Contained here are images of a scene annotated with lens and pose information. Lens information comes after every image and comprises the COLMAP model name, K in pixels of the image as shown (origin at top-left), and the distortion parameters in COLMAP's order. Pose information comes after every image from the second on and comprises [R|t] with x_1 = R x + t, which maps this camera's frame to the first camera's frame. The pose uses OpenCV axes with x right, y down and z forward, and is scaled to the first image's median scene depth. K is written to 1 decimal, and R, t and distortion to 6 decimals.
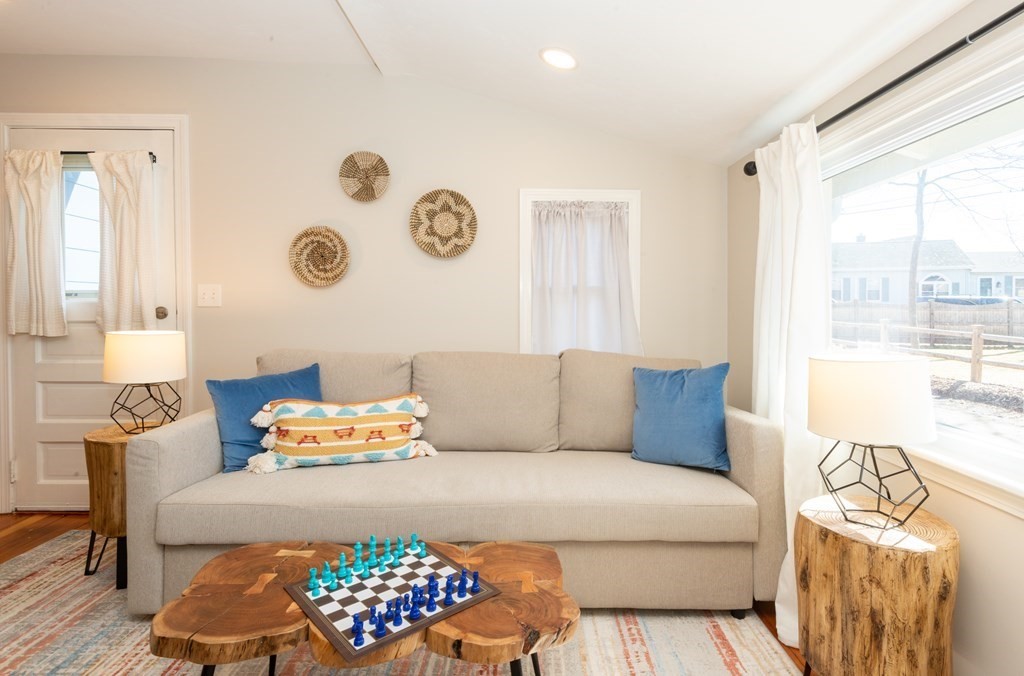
lens RADIAL K [[534.1, 0, 534.7], [0, 534.1, 315.0], [0, 0, 1]] dist [0.003315, -0.000898]
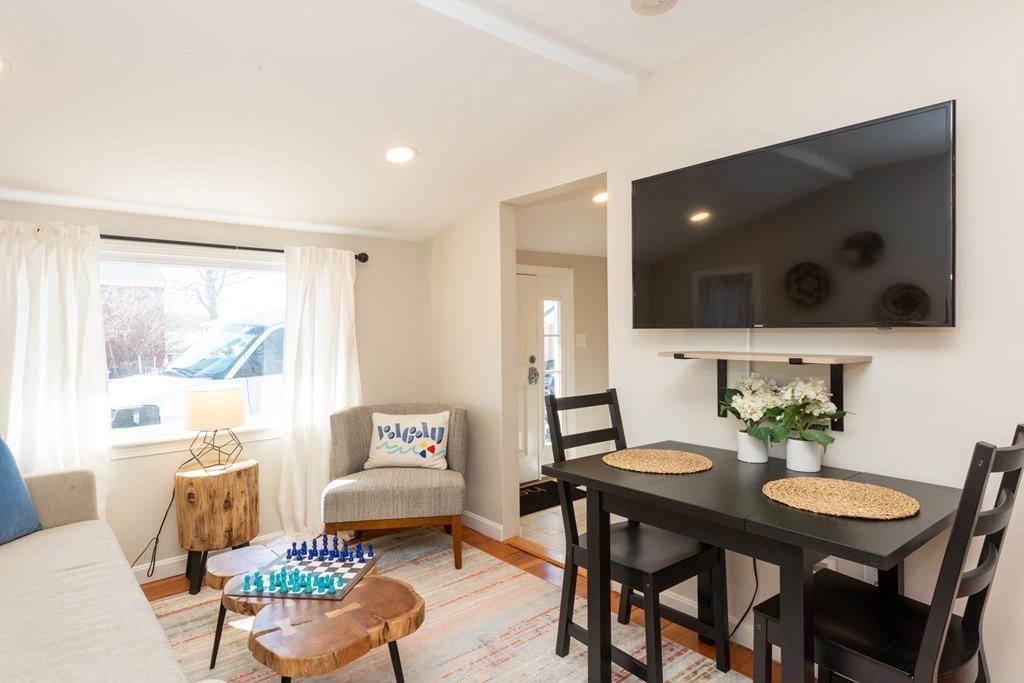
lens RADIAL K [[556.1, 0, 517.5], [0, 556.1, 335.0], [0, 0, 1]] dist [0.014106, -0.008003]
pose [[-0.636806, 0.003783, 0.771015, -0.833094], [0.026460, 0.999506, 0.016951, -0.057966], [-0.770570, 0.031196, -0.636592, 0.714647]]
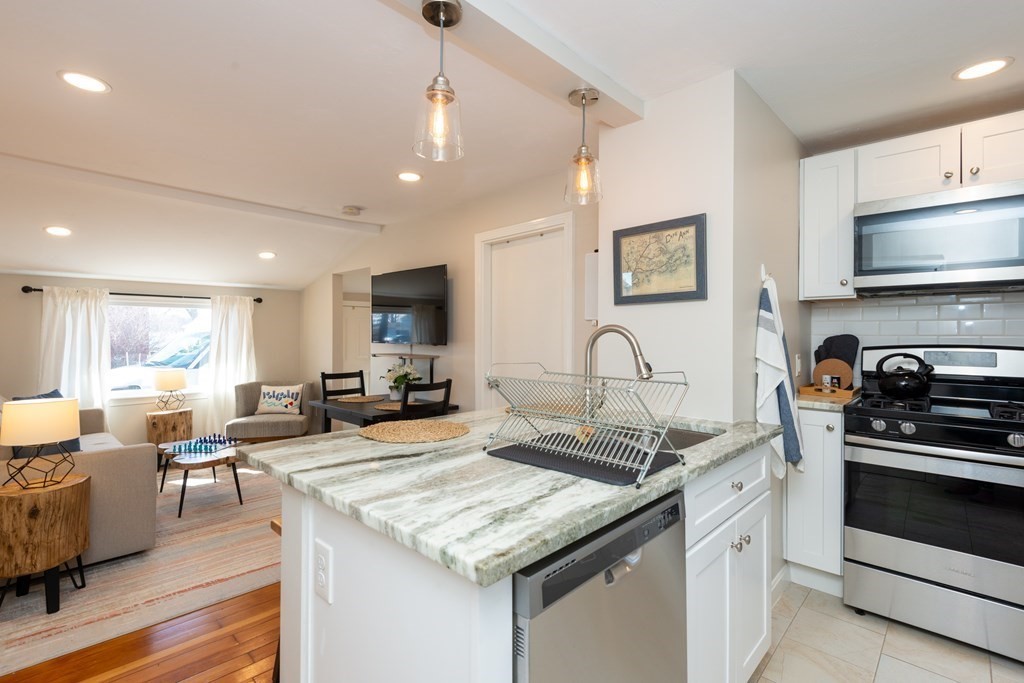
lens RADIAL K [[461.5, 0, 502.2], [0, 461.5, 335.4], [0, 0, 1]] dist [0.007714, -0.005994]
pose [[-0.702330, 0.001251, 0.711851, -1.707264], [0.013840, 0.999833, 0.011898, -0.085694], [-0.711717, 0.018208, -0.702230, 0.804731]]
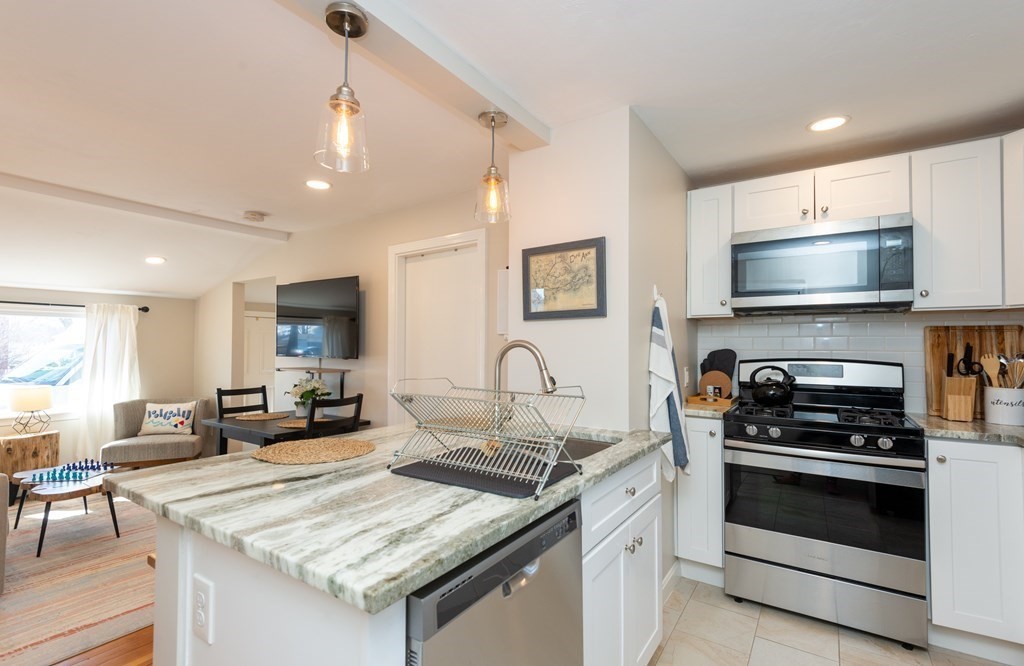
lens RADIAL K [[456.9, 0, 495.7], [0, 456.9, 339.6], [0, 0, 1]] dist [0.010540, -0.008603]
pose [[-0.809829, 0.010099, 0.586579, -1.715072], [0.009371, 0.999947, -0.004277, -0.088603], [-0.586591, 0.002033, -0.809881, 0.797399]]
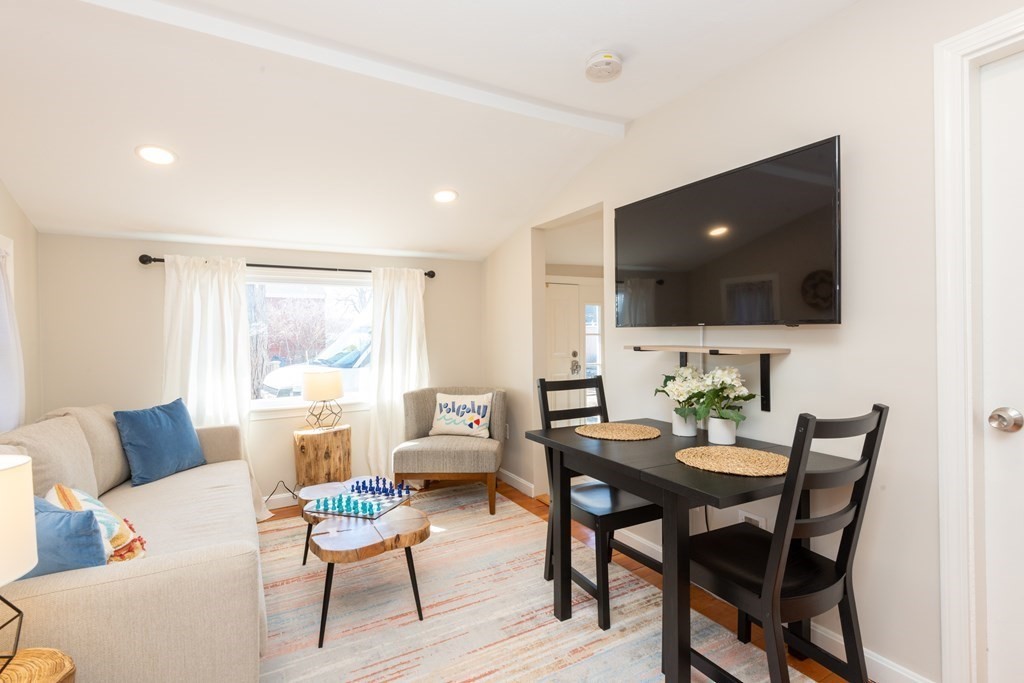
lens RADIAL K [[475.2, 0, 519.2], [0, 475.2, 335.2], [0, 0, 1]] dist [0.000889, -0.002293]
pose [[-0.484442, 0.004653, 0.874811, -0.994946], [0.029546, 0.999502, 0.011046, -0.048998], [-0.874324, 0.031199, -0.484338, 0.634435]]
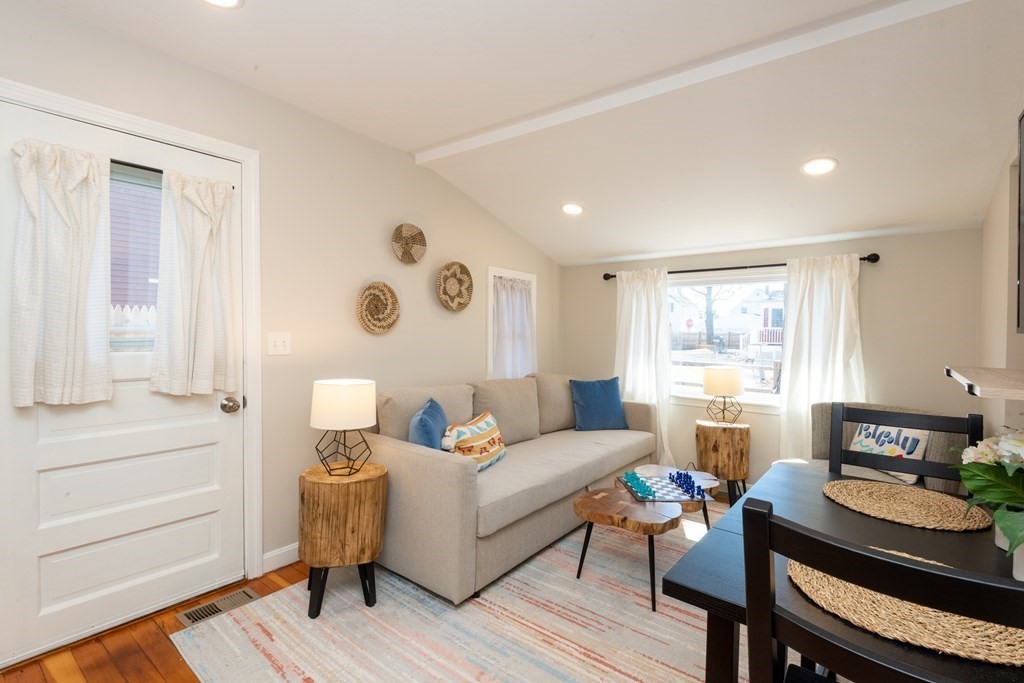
lens RADIAL K [[475.2, 0, 521.2], [0, 475.2, 335.0], [0, 0, 1]] dist [0.000889, -0.002293]
pose [[0.628121, -0.004781, 0.778101, -1.001369], [0.005342, 0.999984, 0.001832, -0.050823], [-0.778097, 0.003006, 0.628137, 0.115689]]
